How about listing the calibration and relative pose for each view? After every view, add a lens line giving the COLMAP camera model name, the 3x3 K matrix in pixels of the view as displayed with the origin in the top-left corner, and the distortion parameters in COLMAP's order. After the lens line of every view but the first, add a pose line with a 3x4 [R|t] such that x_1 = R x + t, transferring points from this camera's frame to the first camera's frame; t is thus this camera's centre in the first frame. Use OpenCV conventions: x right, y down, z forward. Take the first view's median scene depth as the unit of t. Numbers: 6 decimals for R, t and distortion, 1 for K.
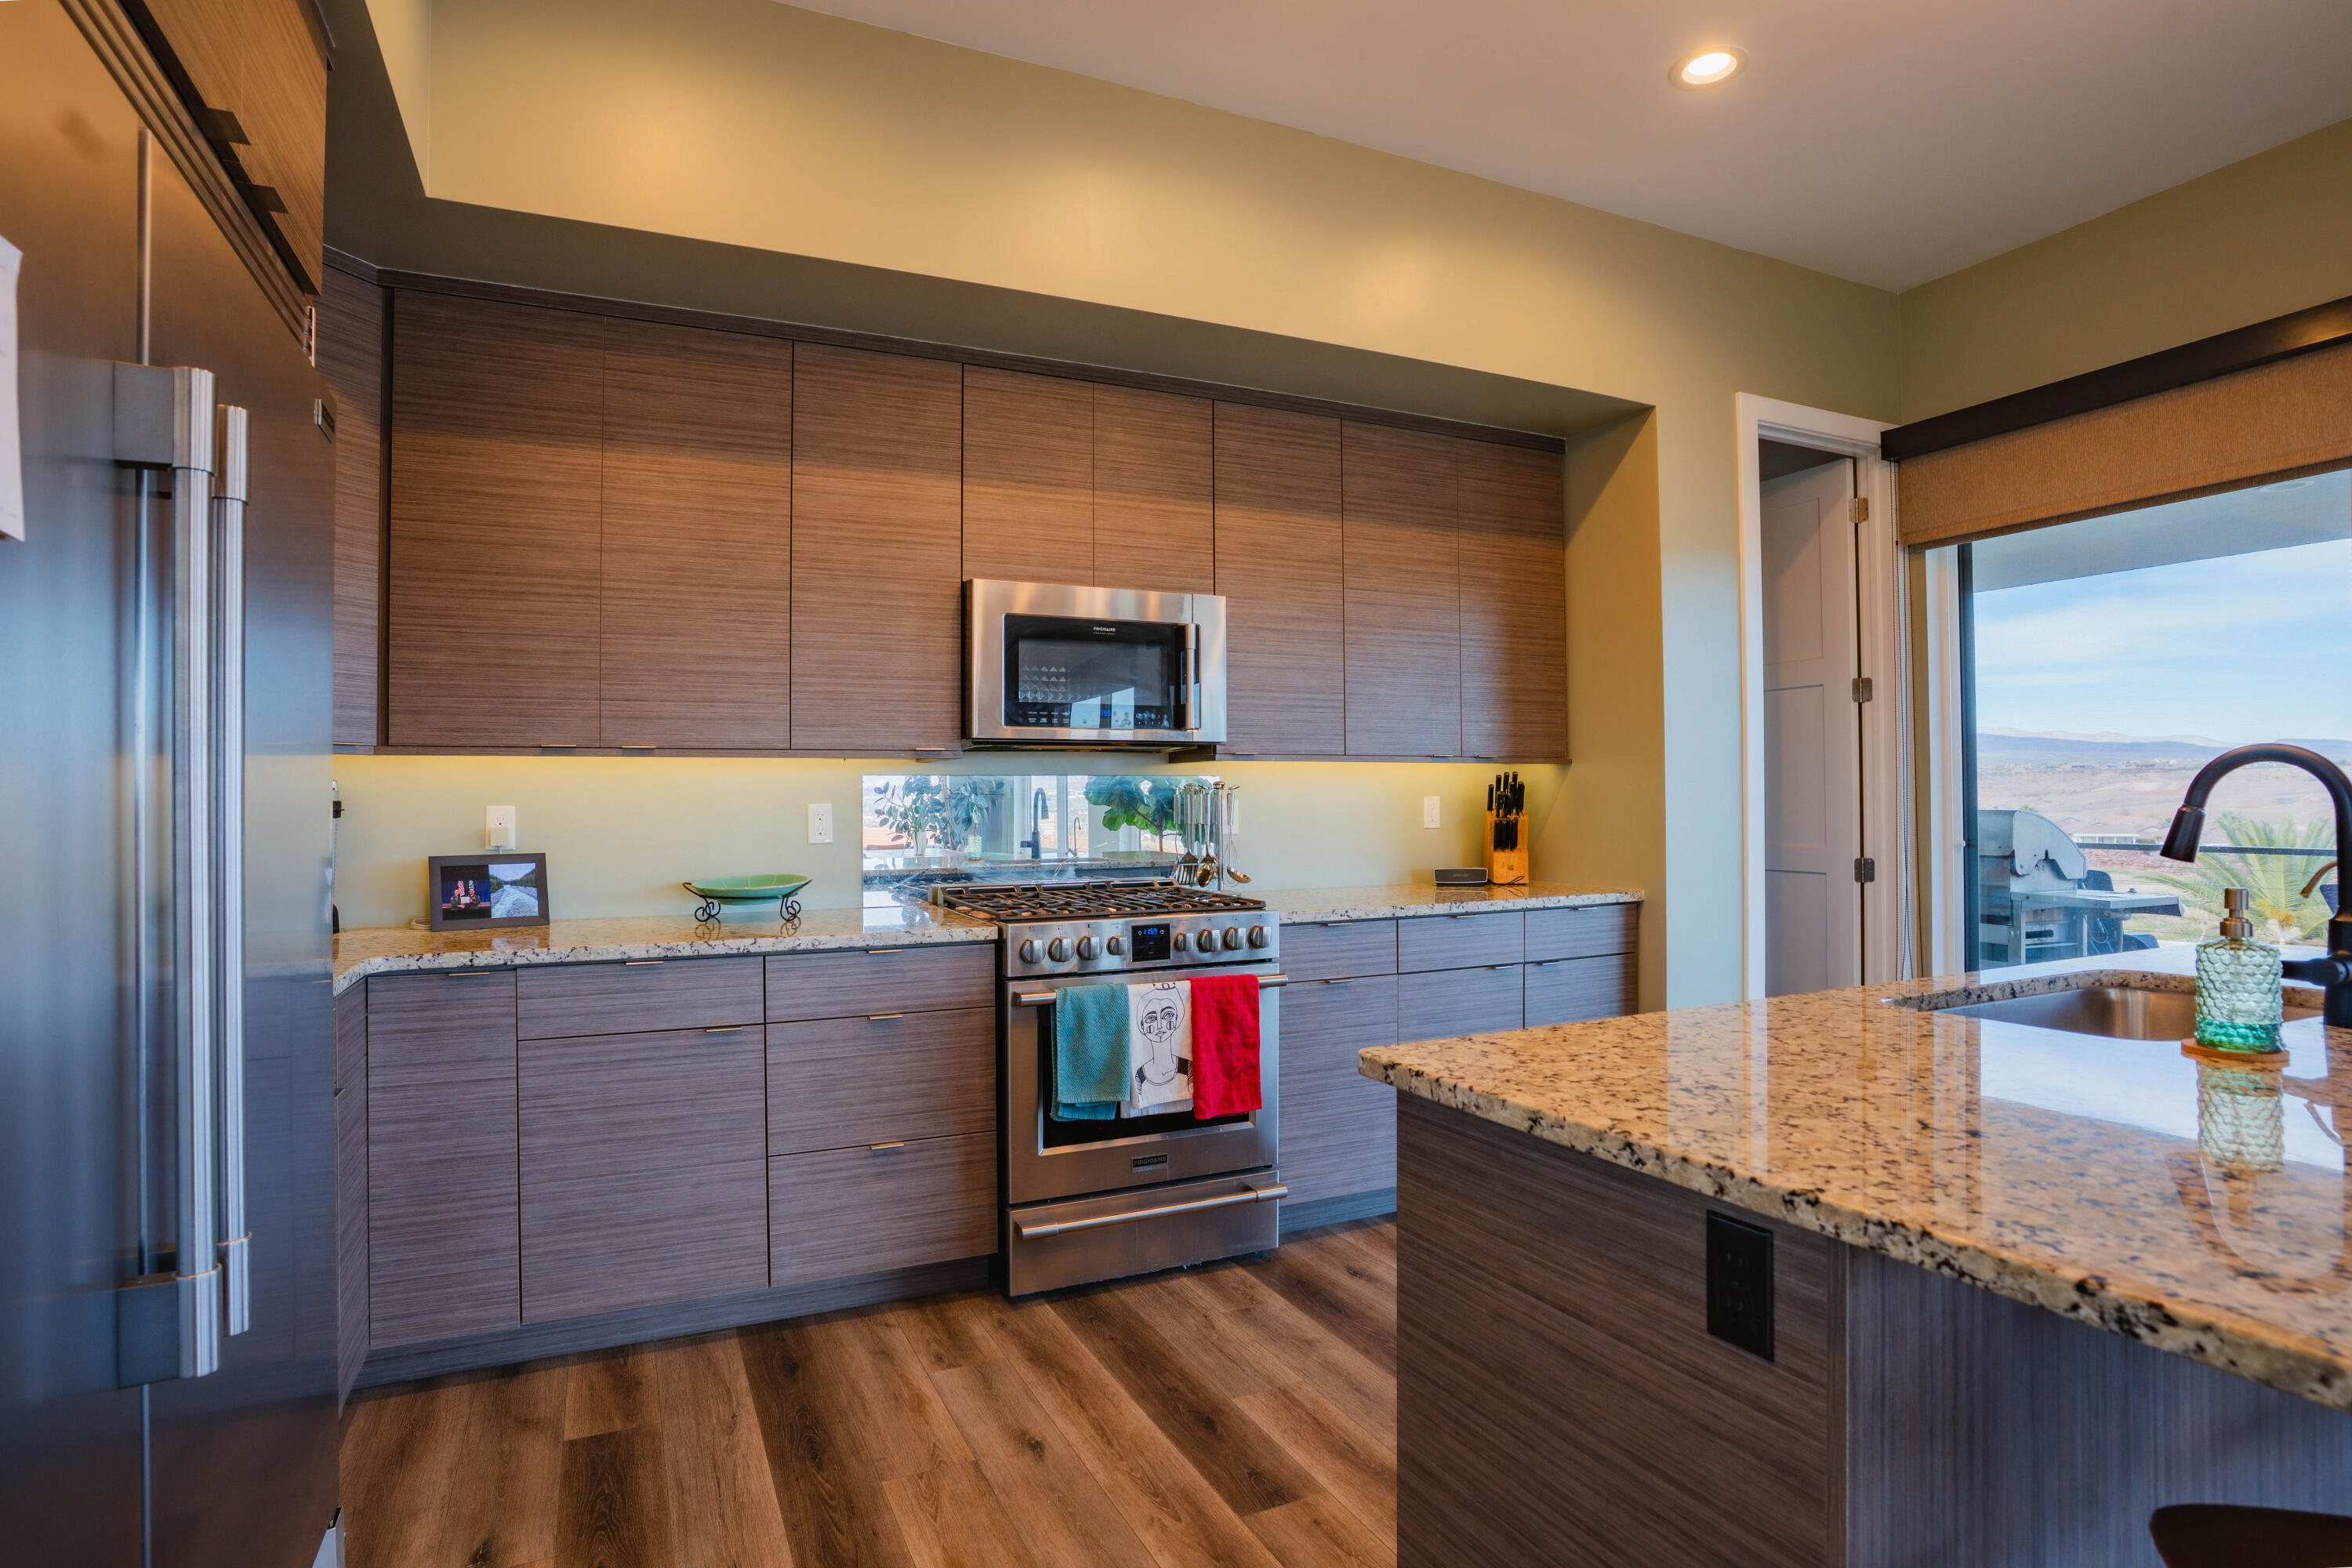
lens RADIAL K [[1149.6, 0, 1165.5], [0, 1149.6, 783.7], [0, 0, 1]] dist [-0.079986, 0.034399]
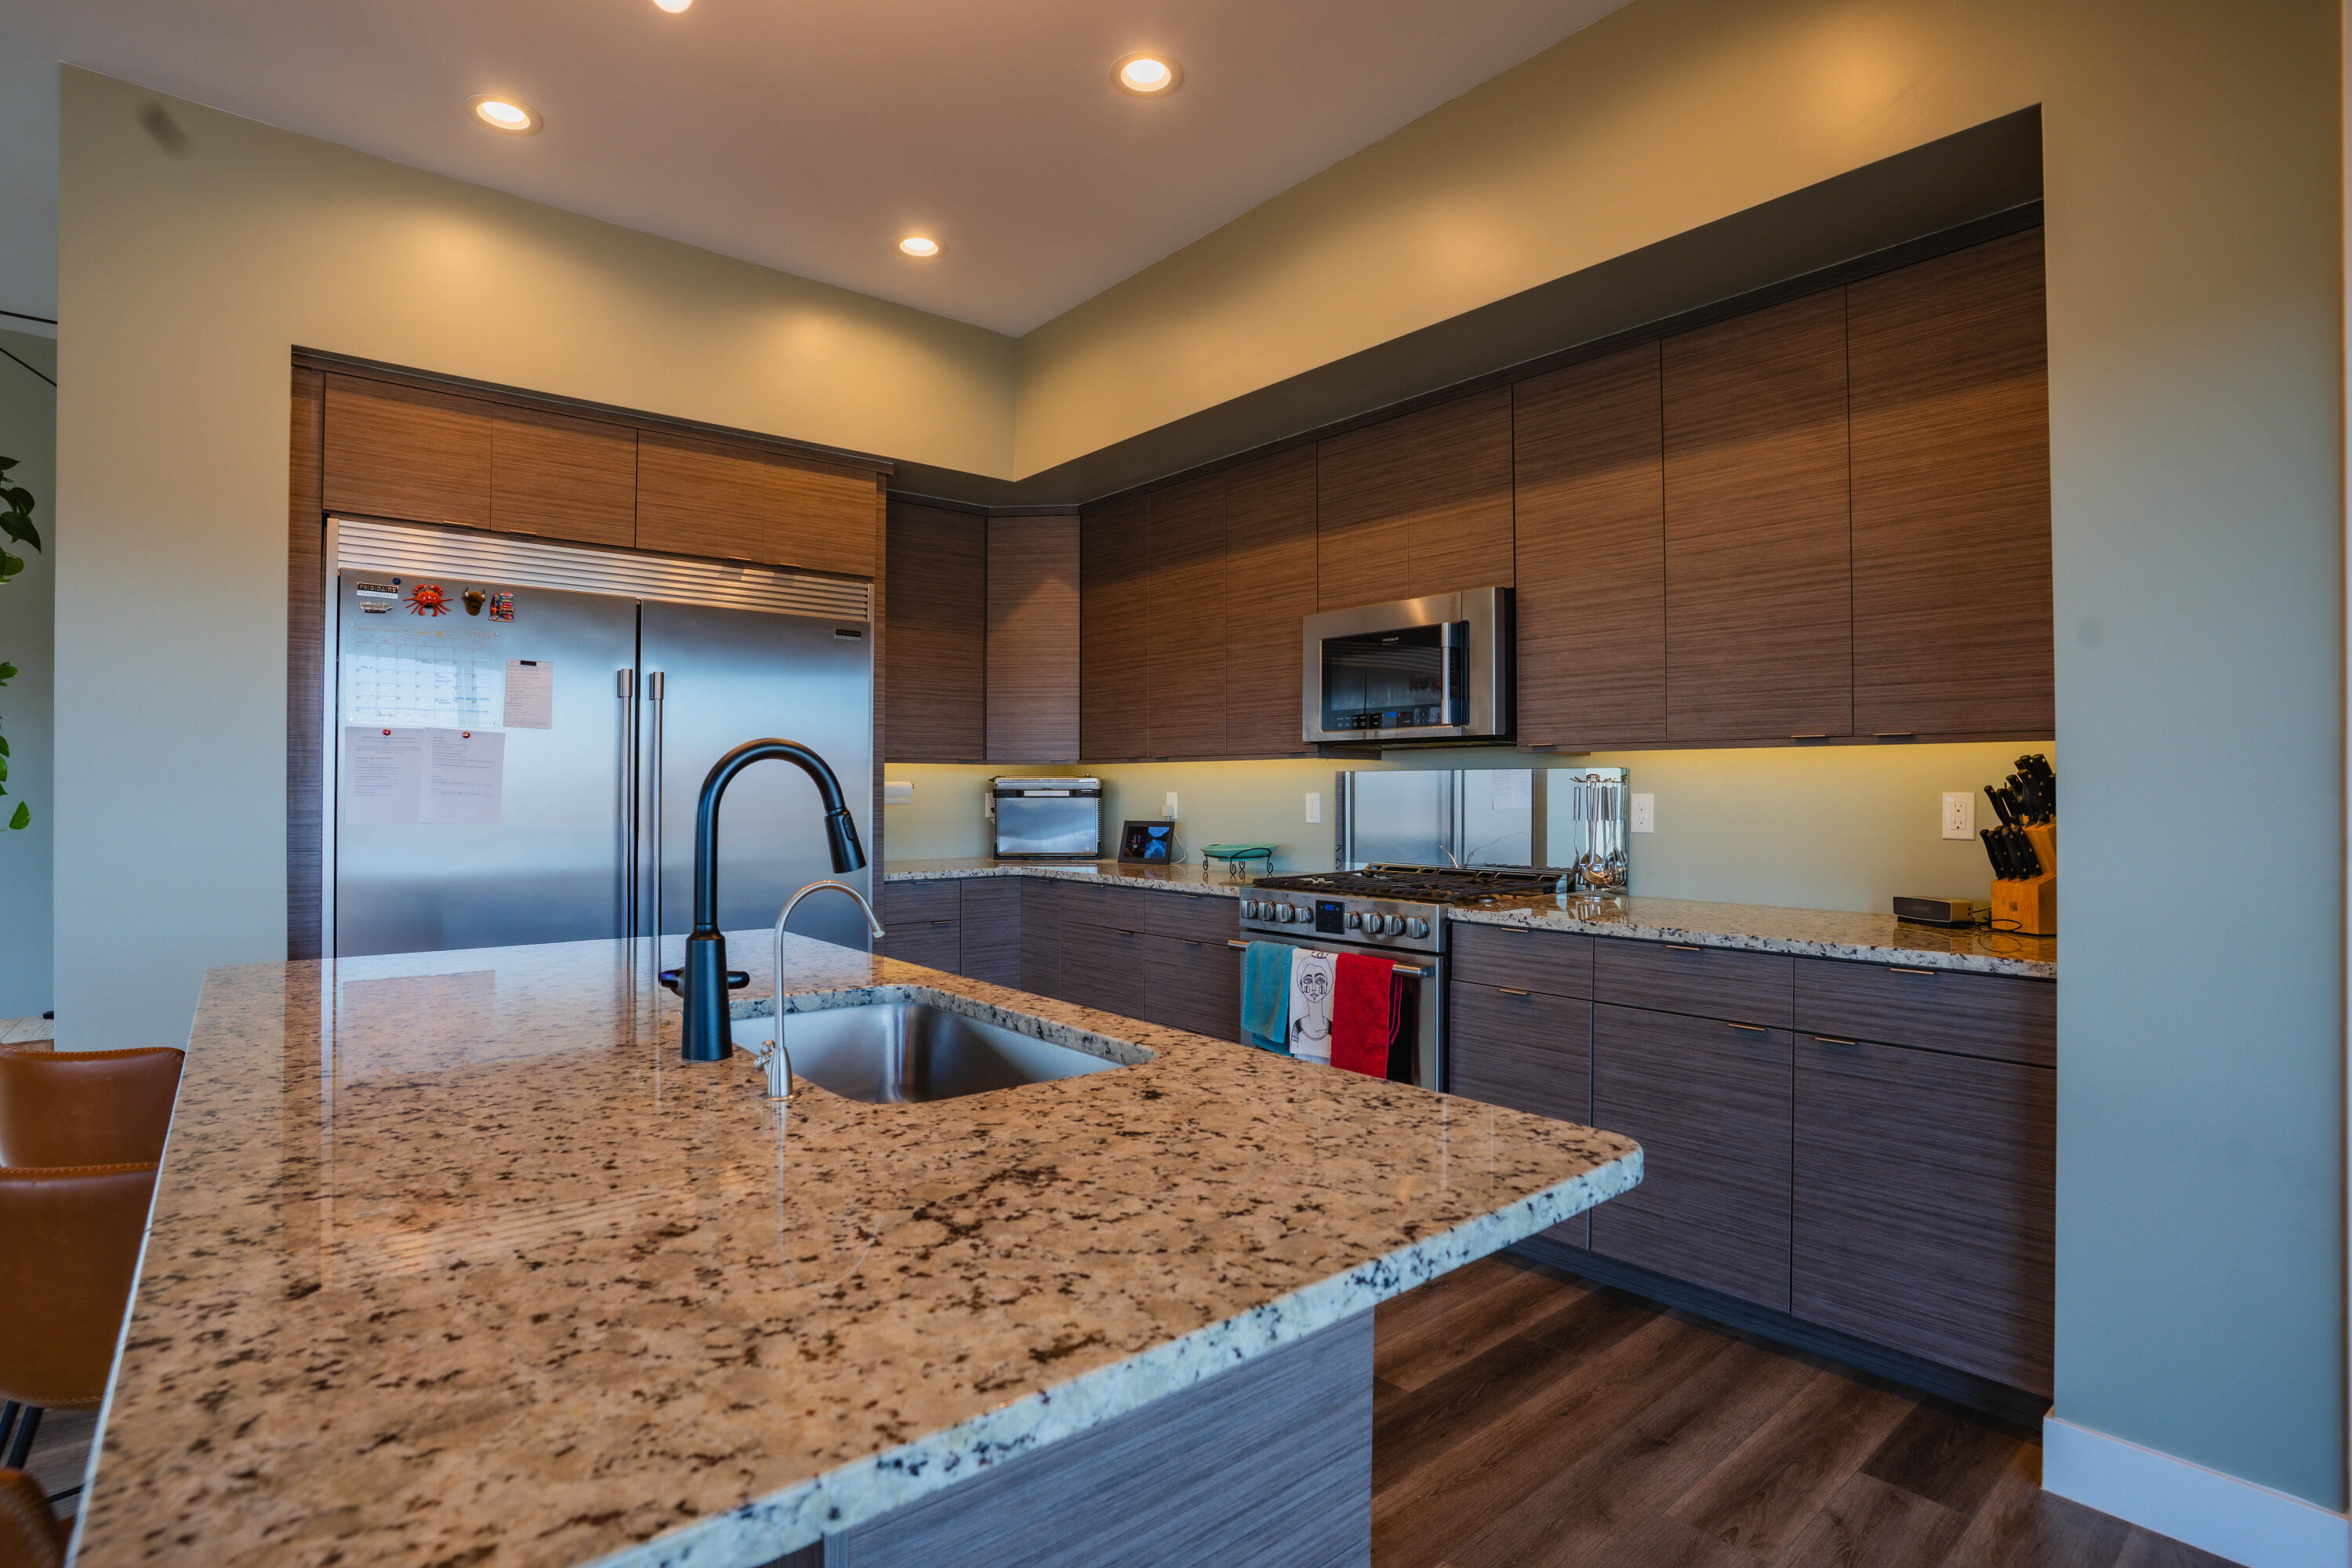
lens RADIAL K [[1149.6, 0, 1165.5], [0, 1149.6, 783.7], [0, 0, 1]] dist [-0.079986, 0.034399]
pose [[0.281491, 0.003363, -0.959558, 1.012774], [0.008952, 0.999941, 0.006131, -0.003378], [0.959522, -0.010316, 0.281444, 0.501541]]
